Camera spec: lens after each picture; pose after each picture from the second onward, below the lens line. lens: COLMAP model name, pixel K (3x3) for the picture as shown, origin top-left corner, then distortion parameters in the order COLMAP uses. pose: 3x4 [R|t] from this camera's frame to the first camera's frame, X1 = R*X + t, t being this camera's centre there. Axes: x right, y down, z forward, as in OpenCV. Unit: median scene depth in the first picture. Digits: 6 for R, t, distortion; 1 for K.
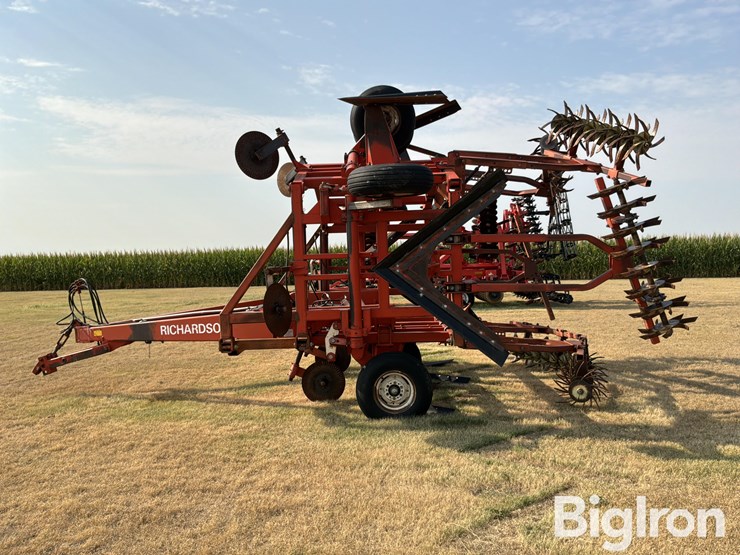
lens RADIAL K [[621.7, 0, 367.1], [0, 621.7, 277.1], [0, 0, 1]] dist [0.127509, -0.279426]
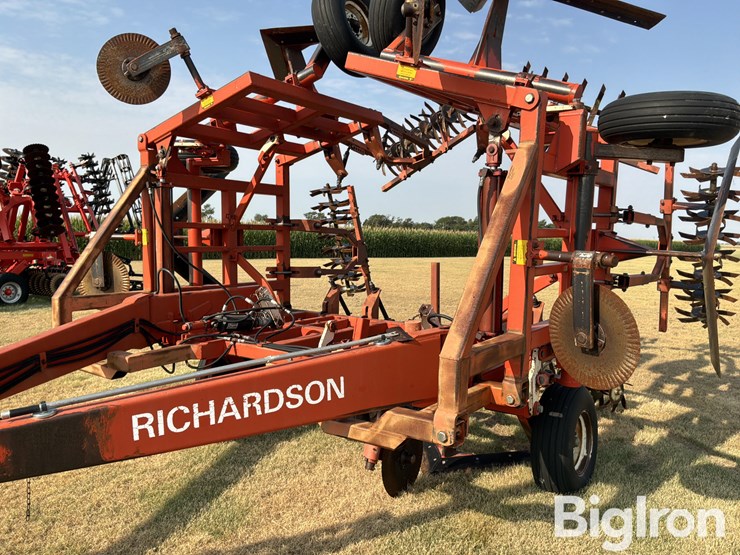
lens RADIAL K [[621.7, 0, 367.1], [0, 621.7, 277.1], [0, 0, 1]] dist [0.127509, -0.279426]
pose [[0.540512, -0.018513, 0.841133, -0.556720], [-0.004217, 0.999686, 0.024713, -0.006863], [-0.841326, -0.016905, 0.540264, 0.721849]]
